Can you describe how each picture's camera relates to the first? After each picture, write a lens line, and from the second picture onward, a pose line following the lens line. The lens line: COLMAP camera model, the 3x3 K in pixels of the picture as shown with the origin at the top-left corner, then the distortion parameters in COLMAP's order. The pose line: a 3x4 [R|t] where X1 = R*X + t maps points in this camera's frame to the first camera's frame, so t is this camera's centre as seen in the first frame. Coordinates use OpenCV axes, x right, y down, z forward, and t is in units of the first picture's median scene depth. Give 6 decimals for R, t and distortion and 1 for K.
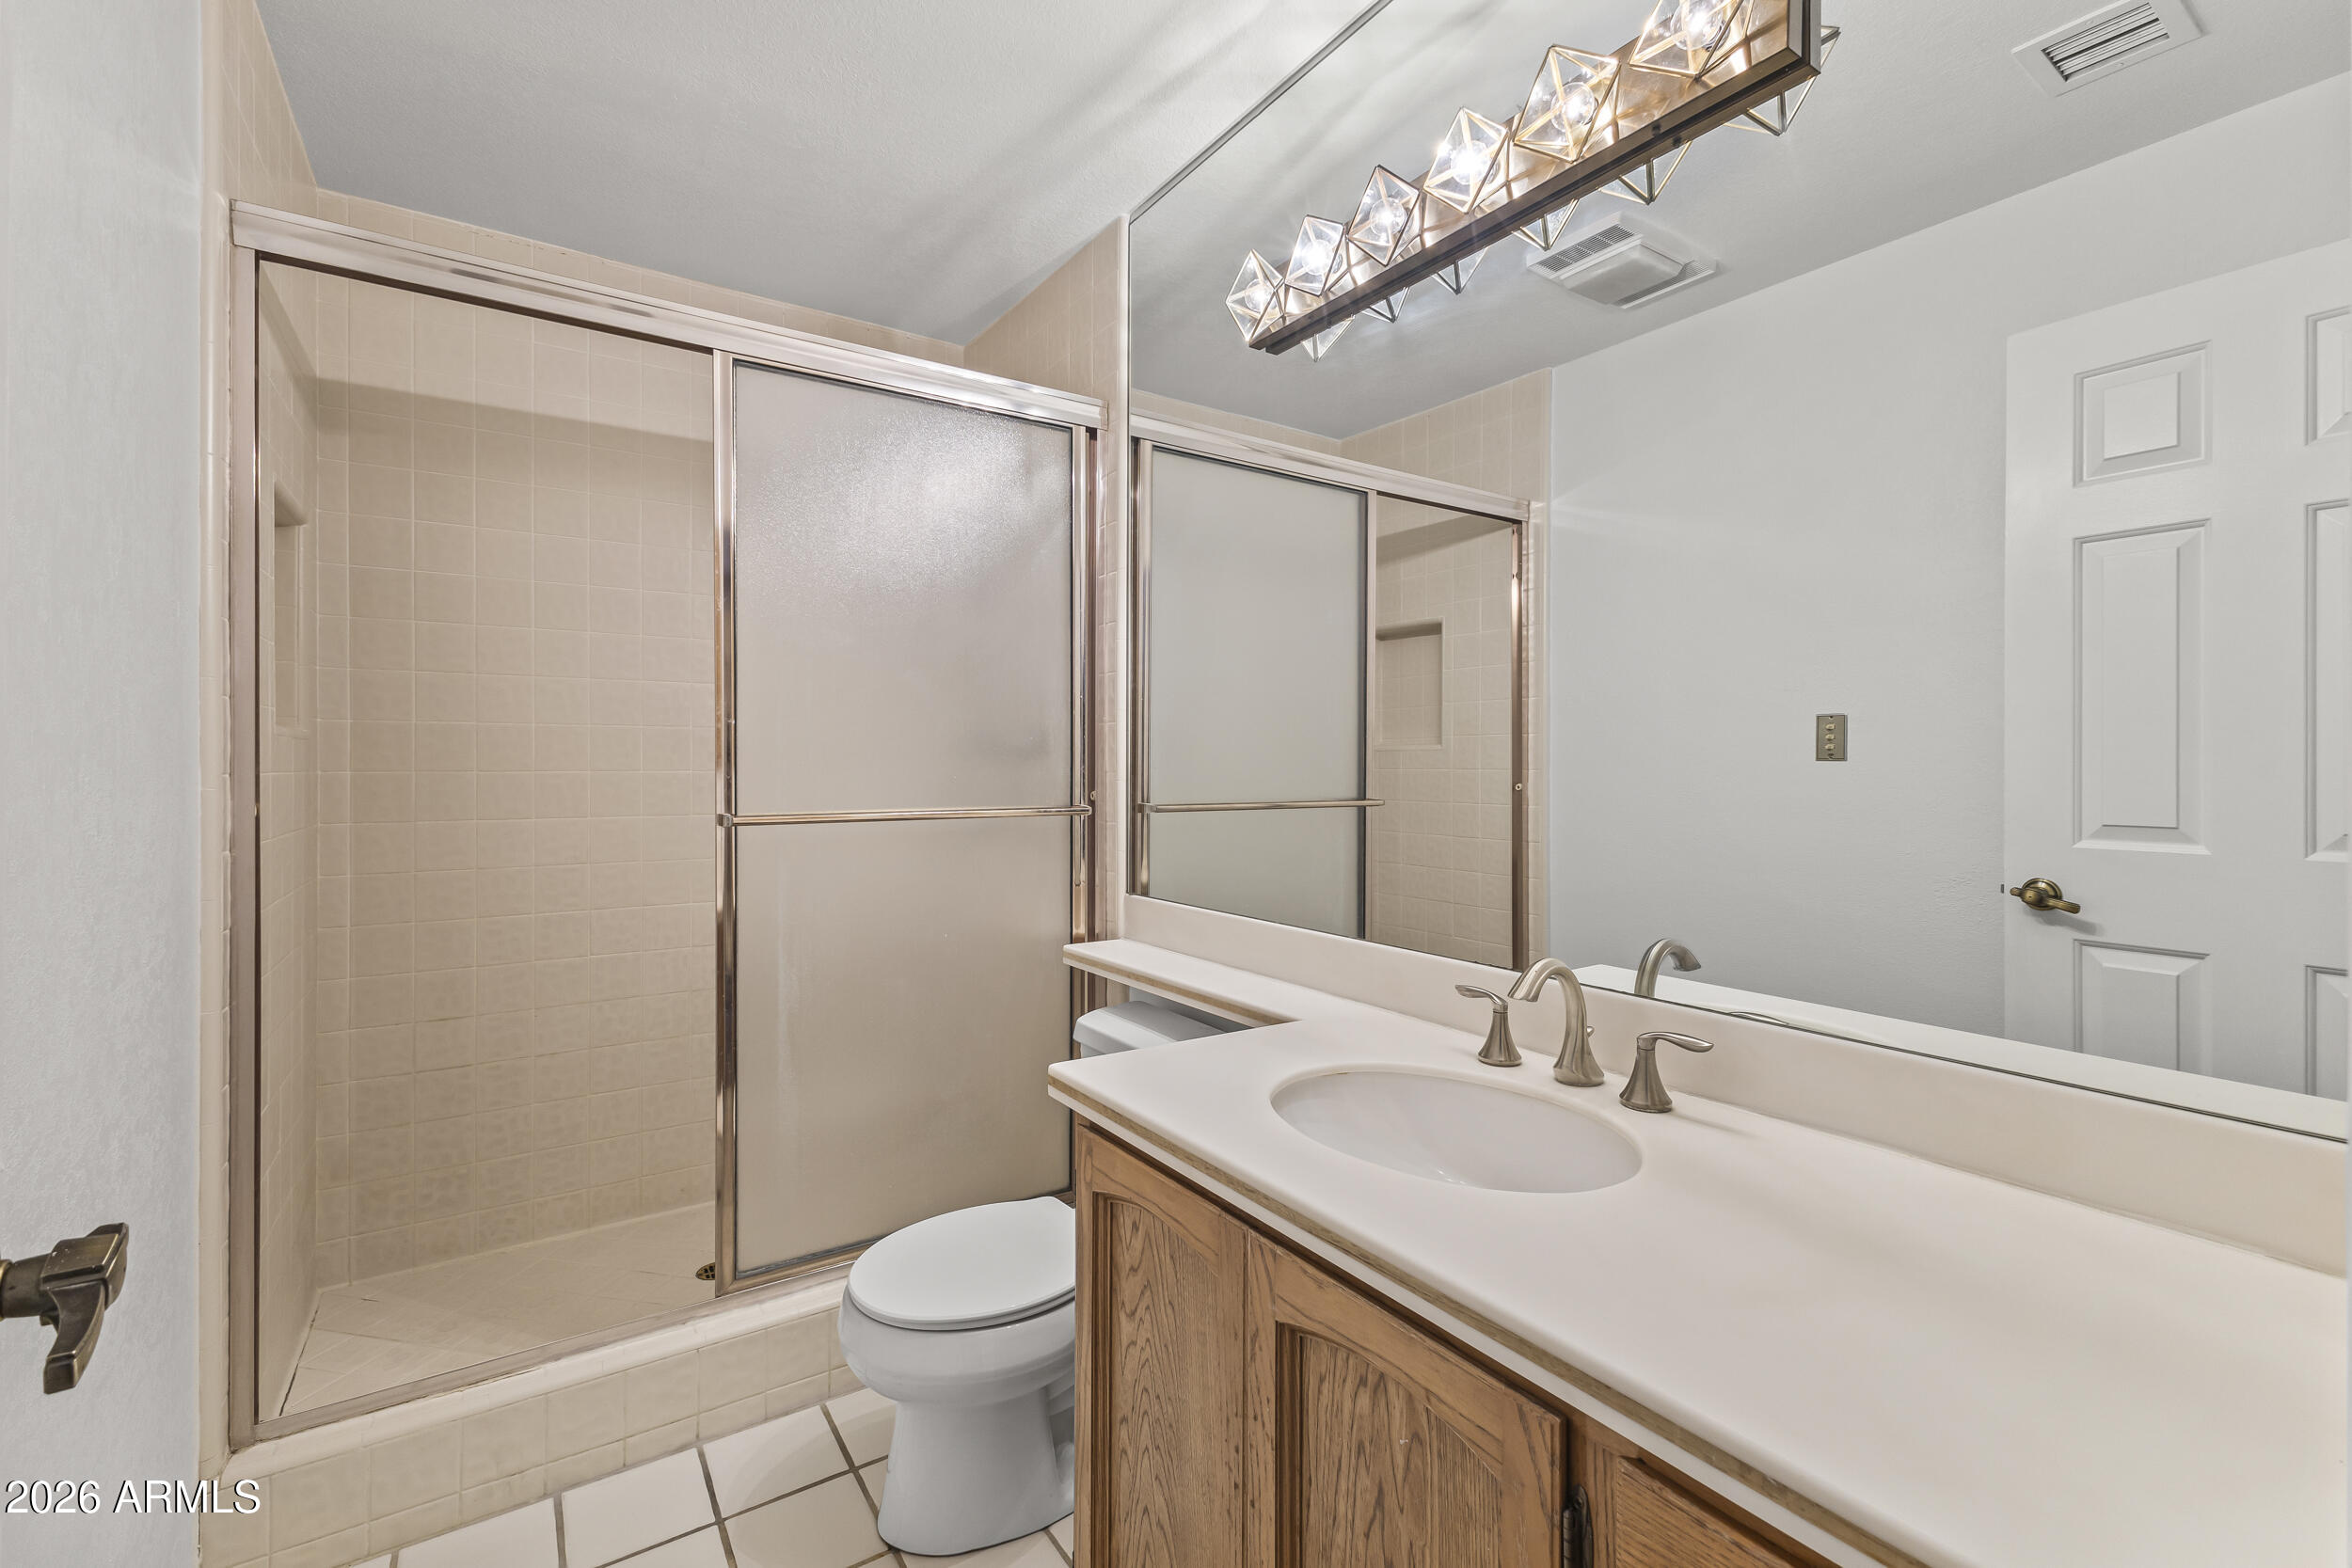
lens RADIAL K [[1014.3, 0, 1174.4], [0, 1014.3, 770.4], [0, 0, 1]] dist [0.014080, -0.002578]
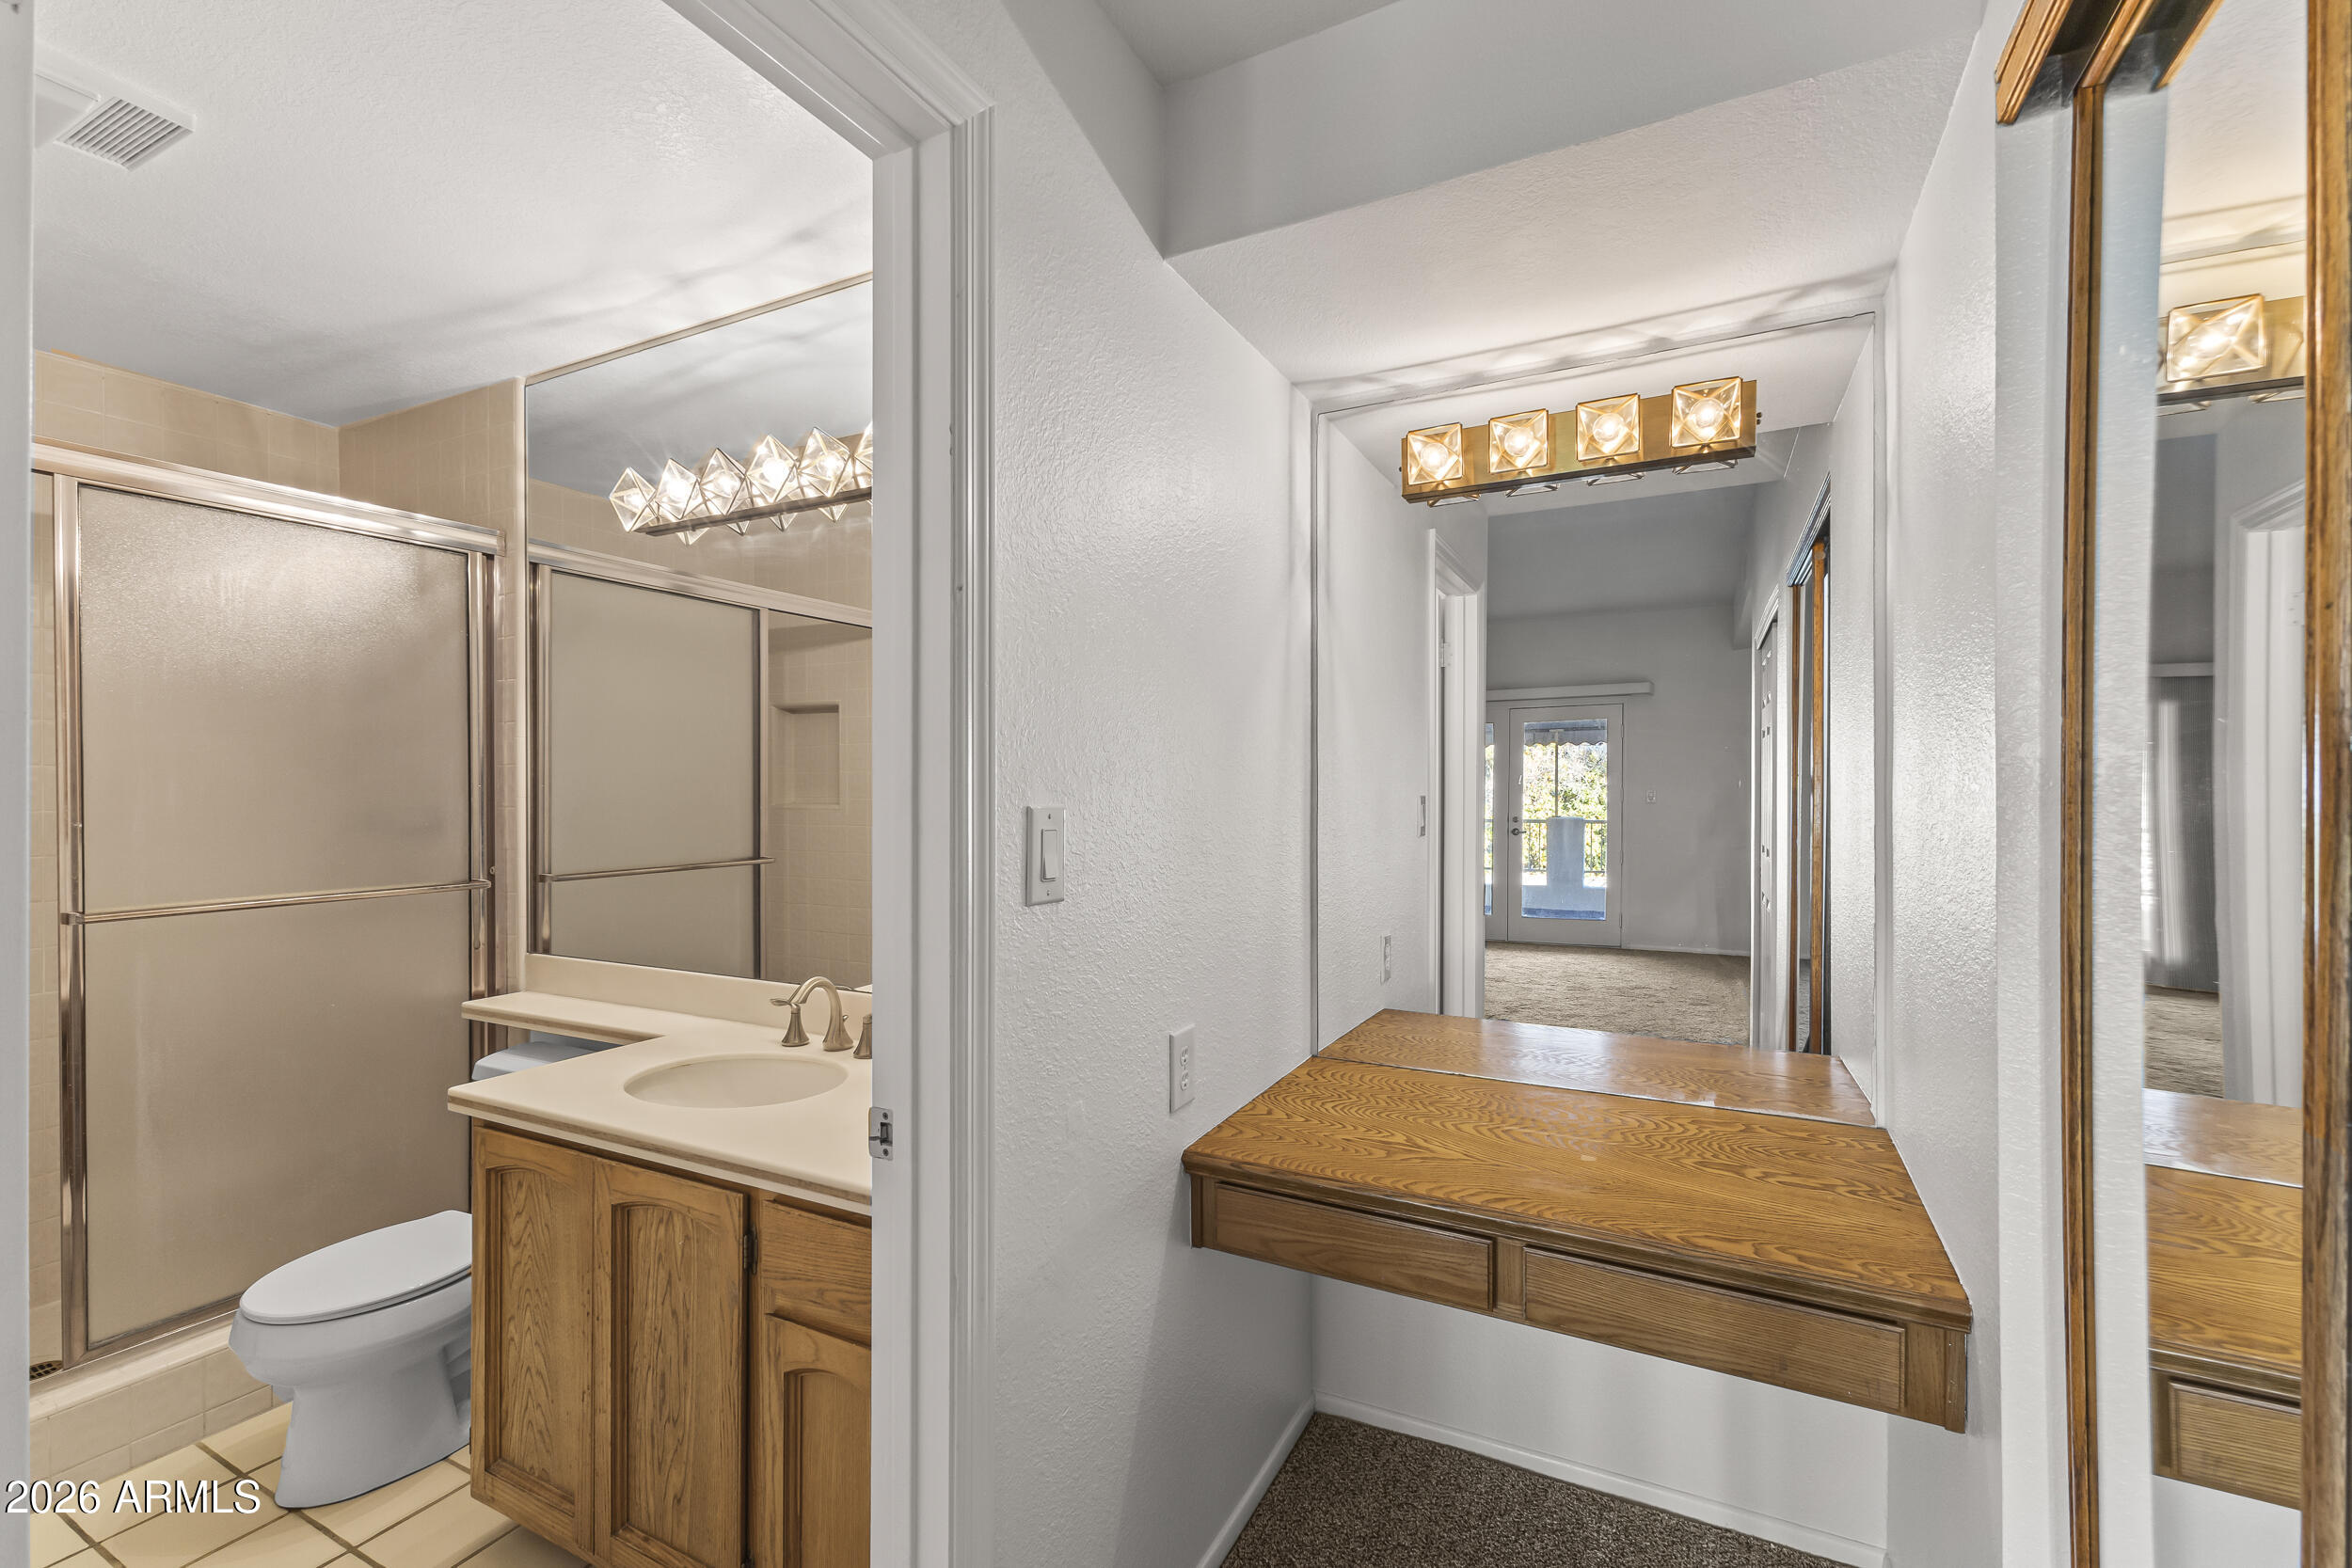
lens RADIAL K [[1014.3, 0, 1164.9], [0, 1014.3, 786.4], [0, 0, 1]] dist [0.014080, -0.002578]
pose [[0.880413, -0.005899, 0.474171, 0.056683], [0.007839, 0.999967, -0.002115, -0.080274], [-0.474142, 0.005579, 0.880430, -0.500658]]
